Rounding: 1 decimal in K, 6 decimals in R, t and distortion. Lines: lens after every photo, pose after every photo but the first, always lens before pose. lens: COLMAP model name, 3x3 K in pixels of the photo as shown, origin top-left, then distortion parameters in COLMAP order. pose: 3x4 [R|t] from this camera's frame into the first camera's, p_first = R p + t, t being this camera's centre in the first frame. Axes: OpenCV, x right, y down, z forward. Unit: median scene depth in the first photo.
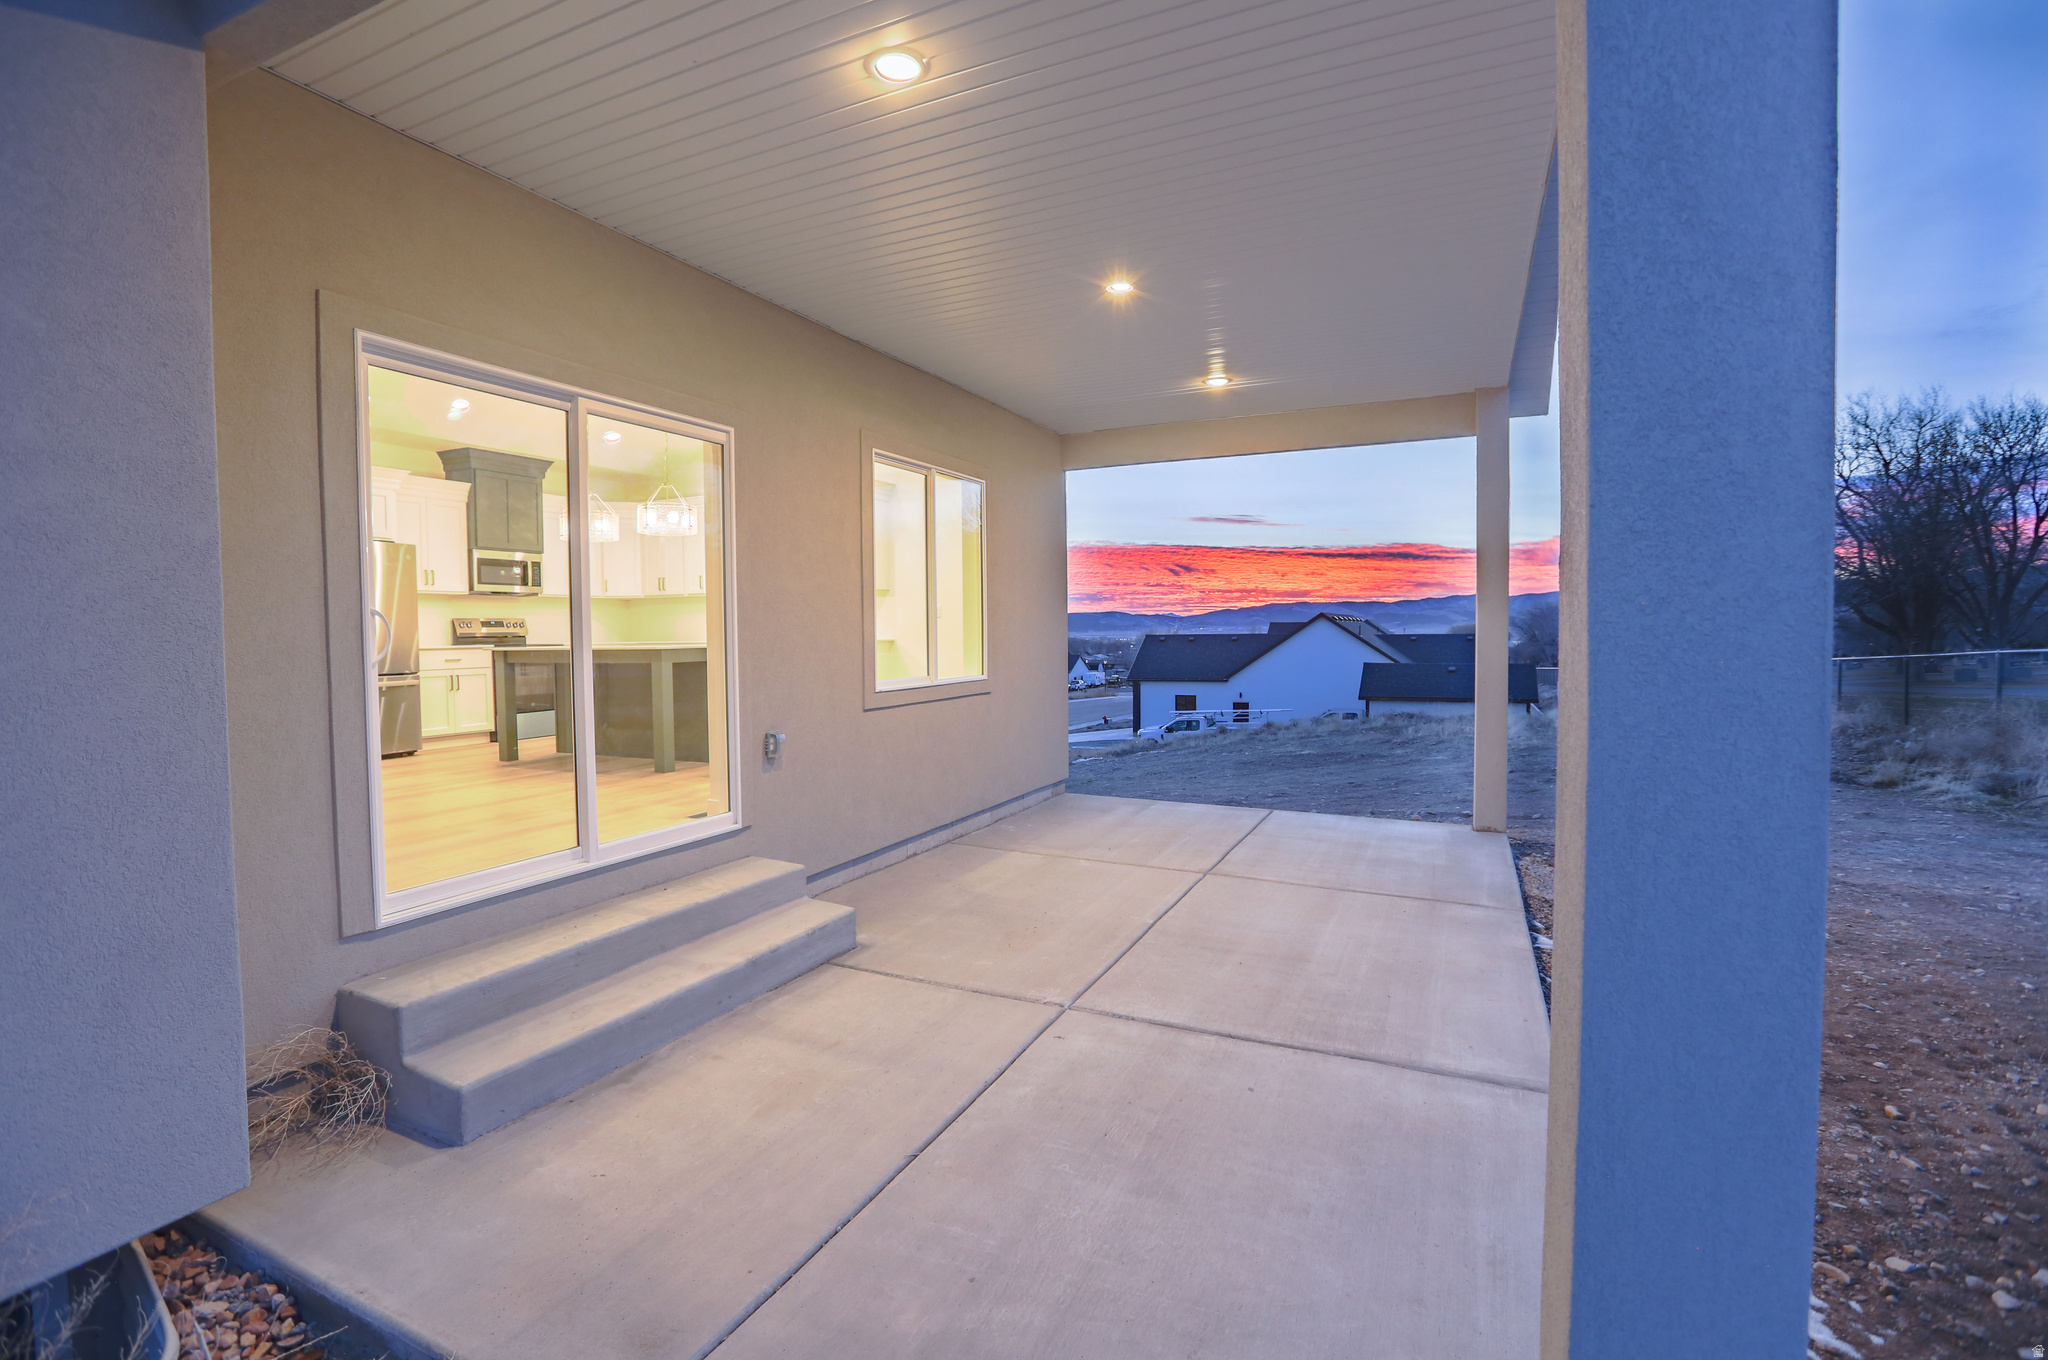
lens RADIAL K [[931.6, 0, 1012.7], [0, 931.6, 671.4], [0, 0, 1]] dist [-0.049522, 0.017547]
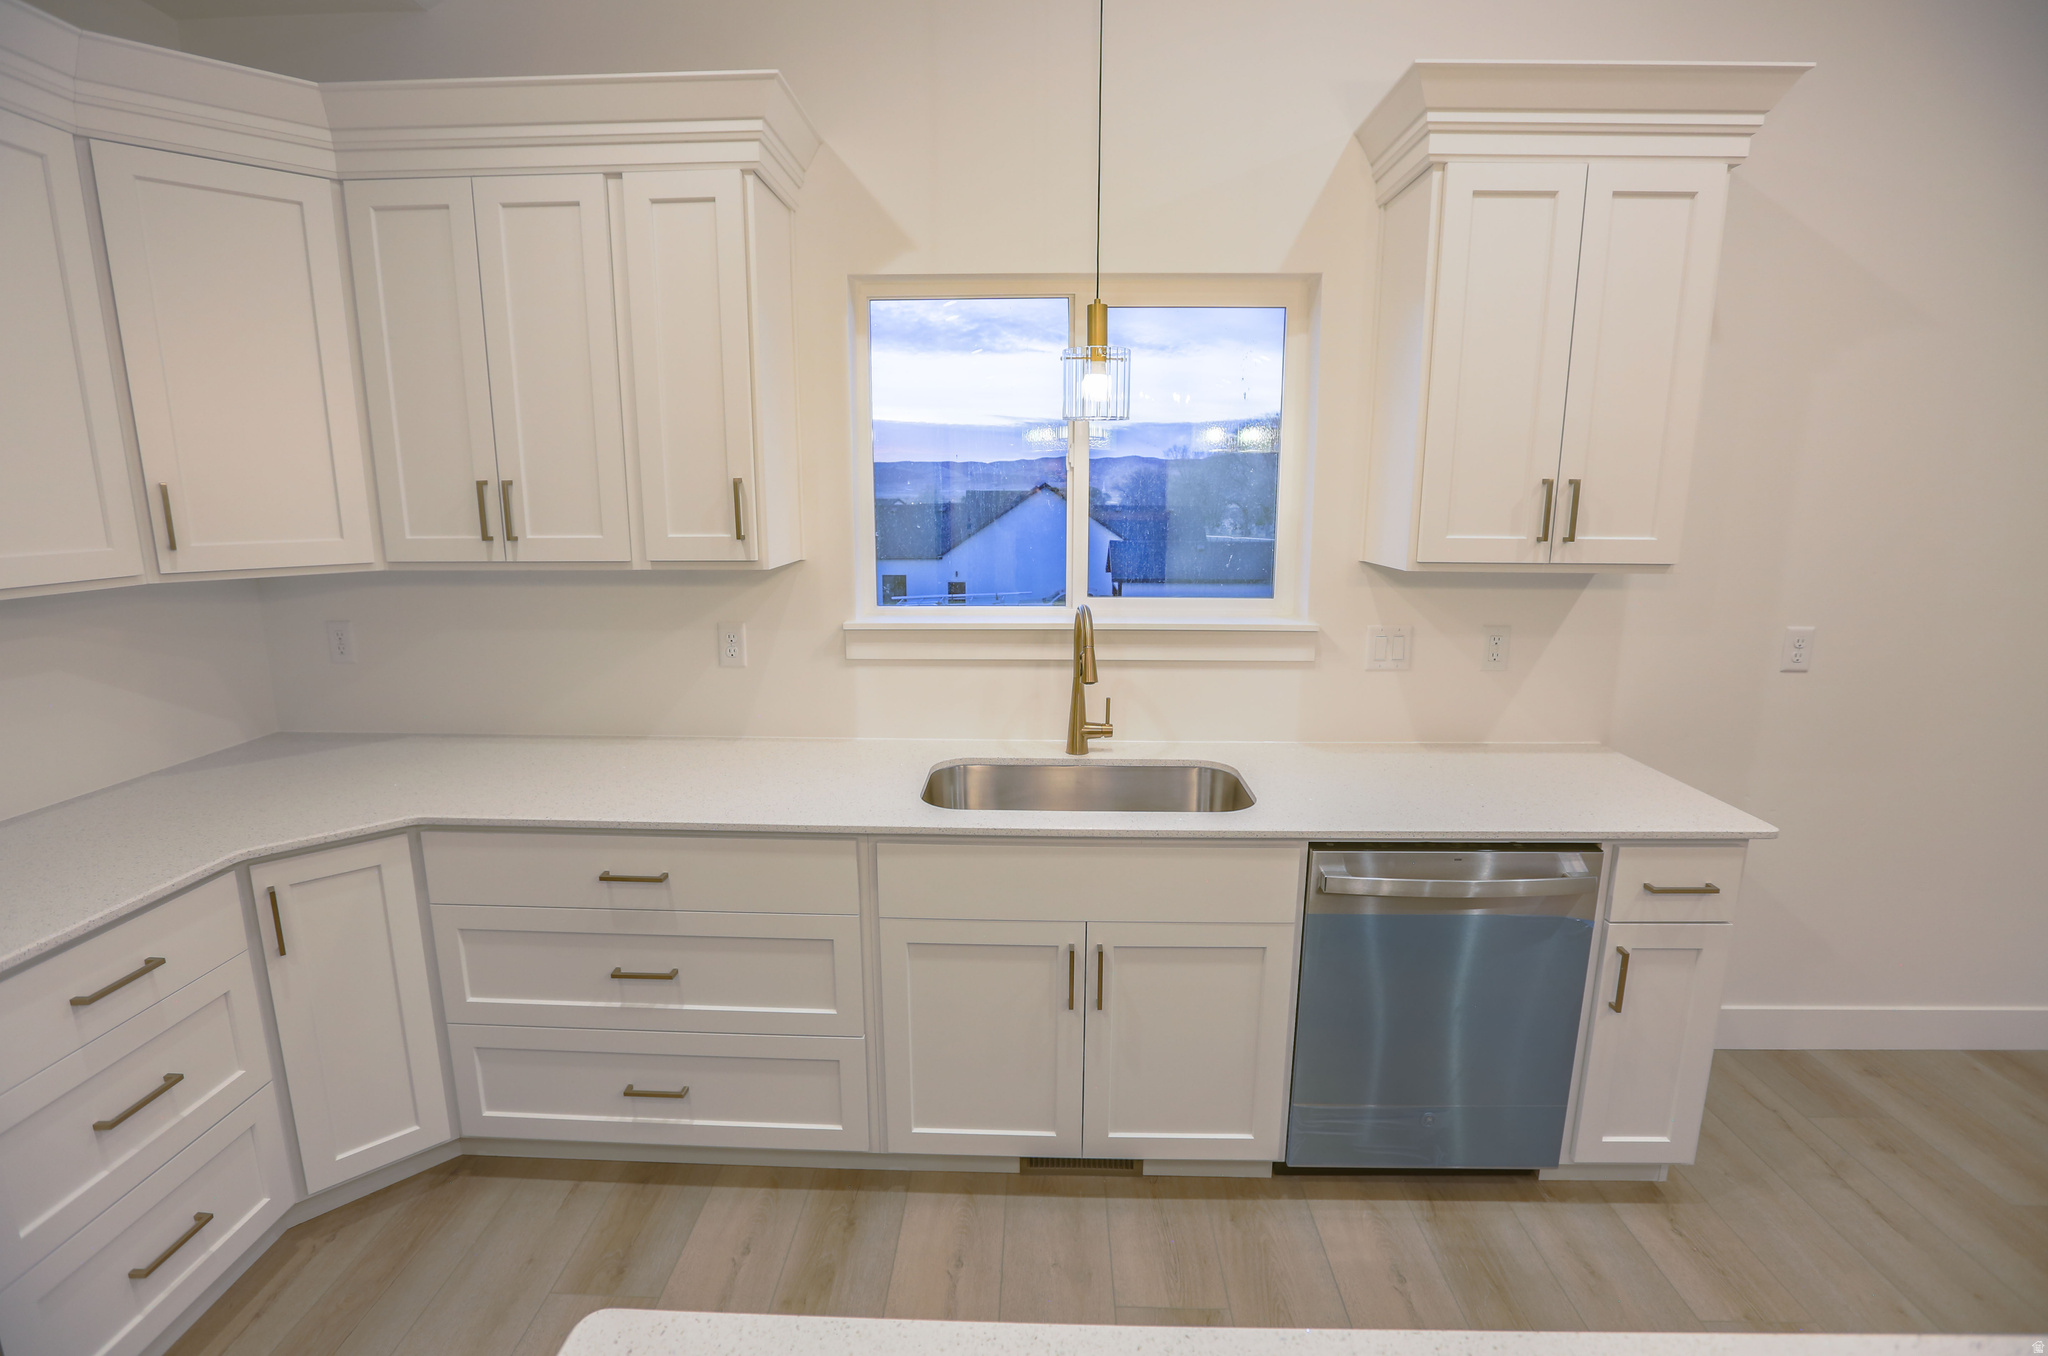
lens RADIAL K [[931.6, 0, 1012.7], [0, 931.6, 669.4], [0, 0, 1]] dist [-0.049522, 0.017547]
pose [[0.916503, -0.063816, 0.394905, -0.407574], [0.004652, 0.988827, 0.148995, -0.102496], [-0.400001, -0.134718, 0.906559, 0.867259]]
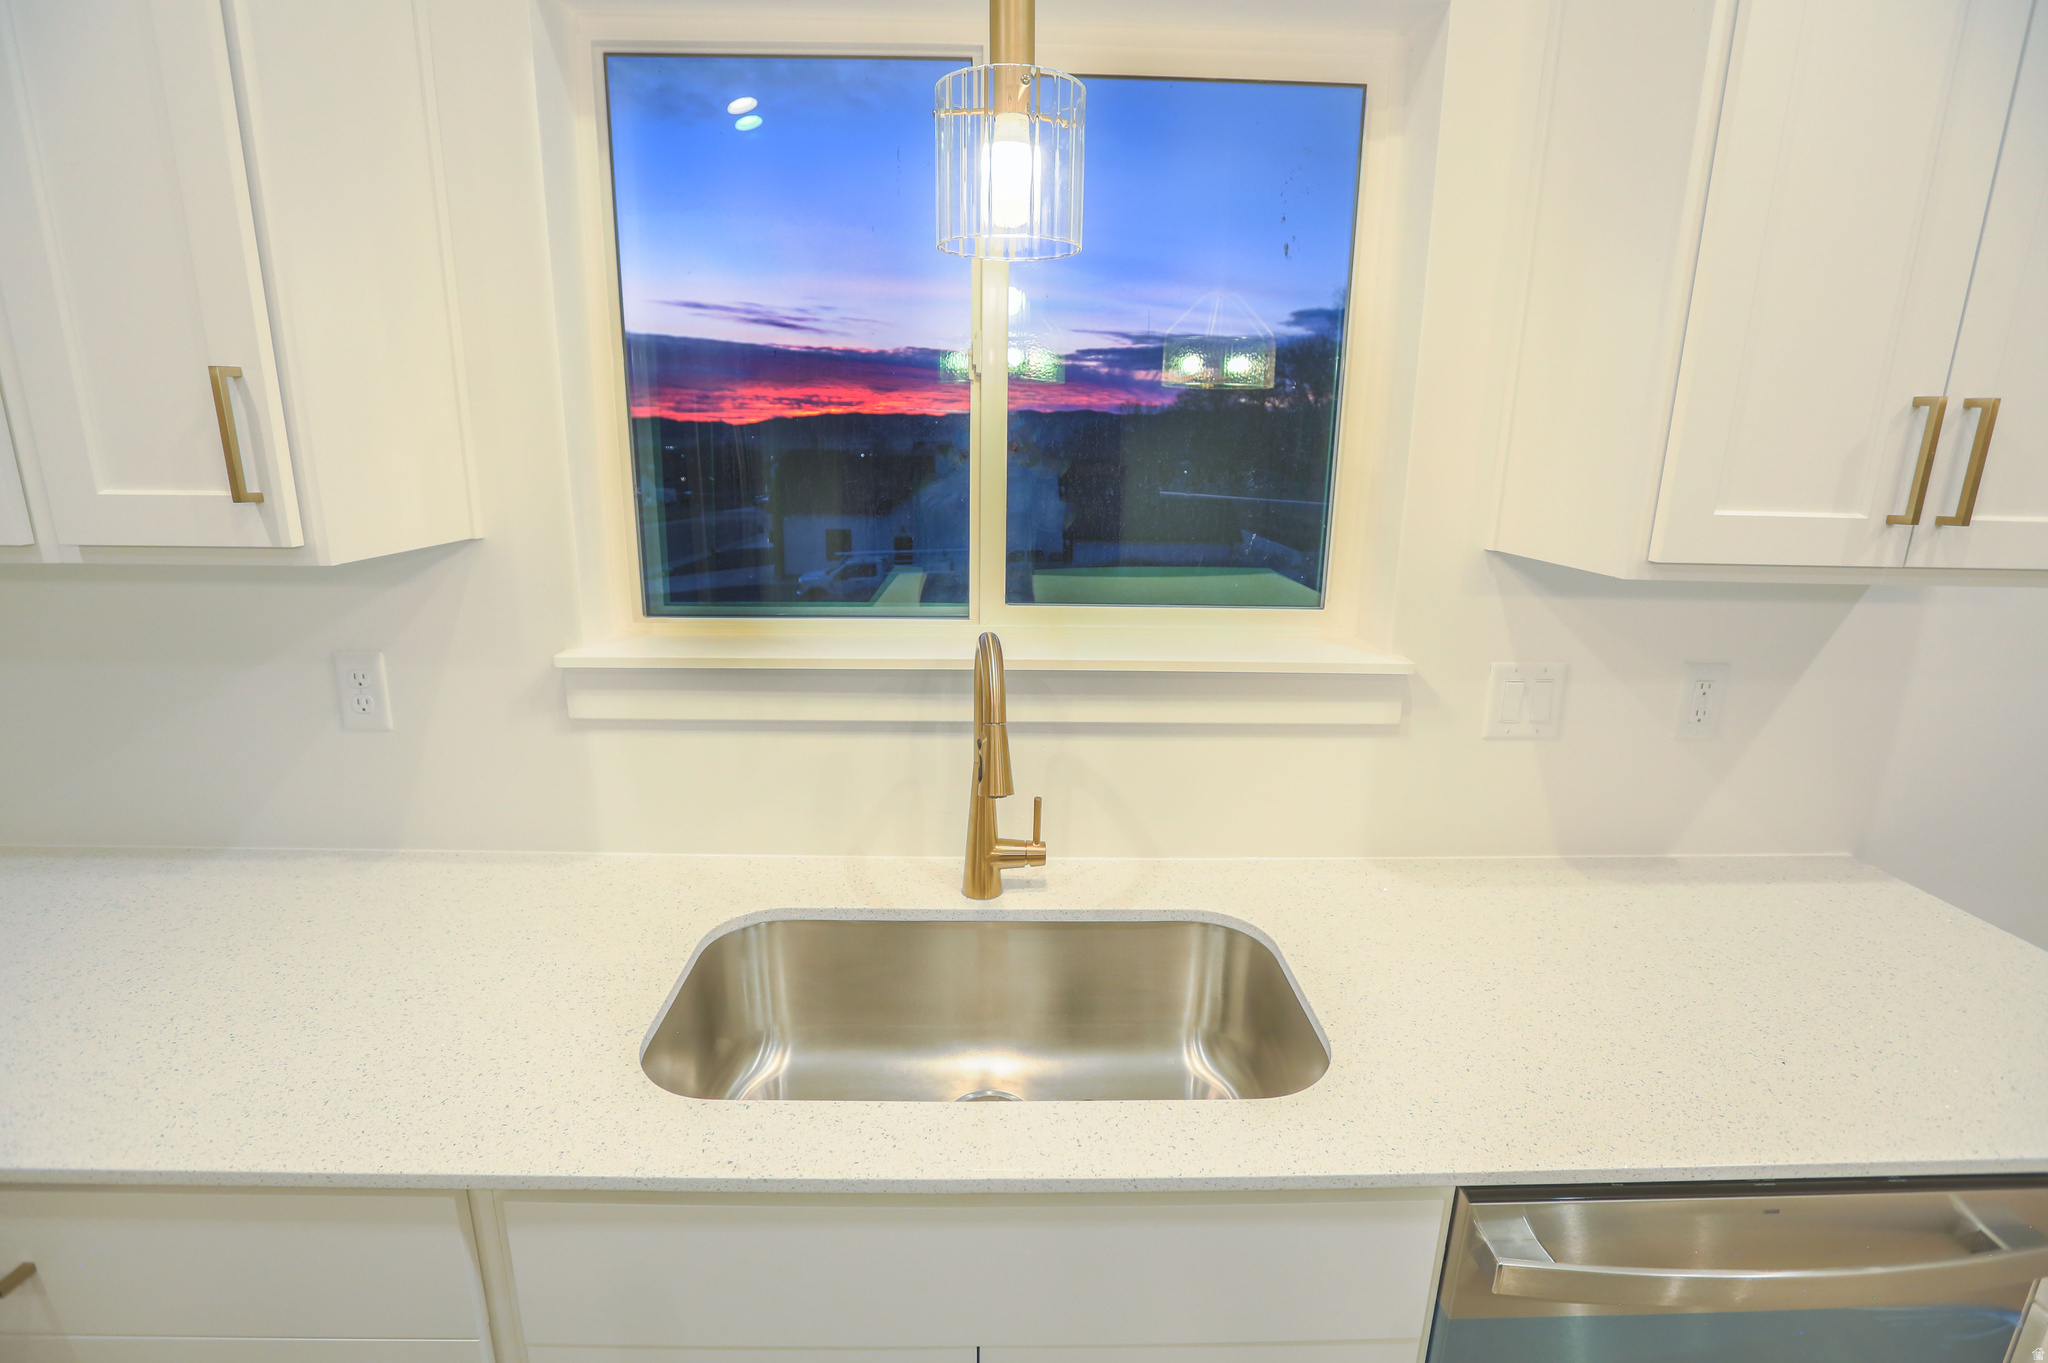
lens RADIAL K [[931.6, 0, 1012.7], [0, 931.6, 672.9], [0, 0, 1]] dist [-0.049522, 0.017547]
pose [[0.894865, -0.081765, 0.438784, -0.342261], [-0.008222, 0.979891, 0.199366, -0.102695], [-0.446261, -0.182014, 0.876197, 0.976758]]
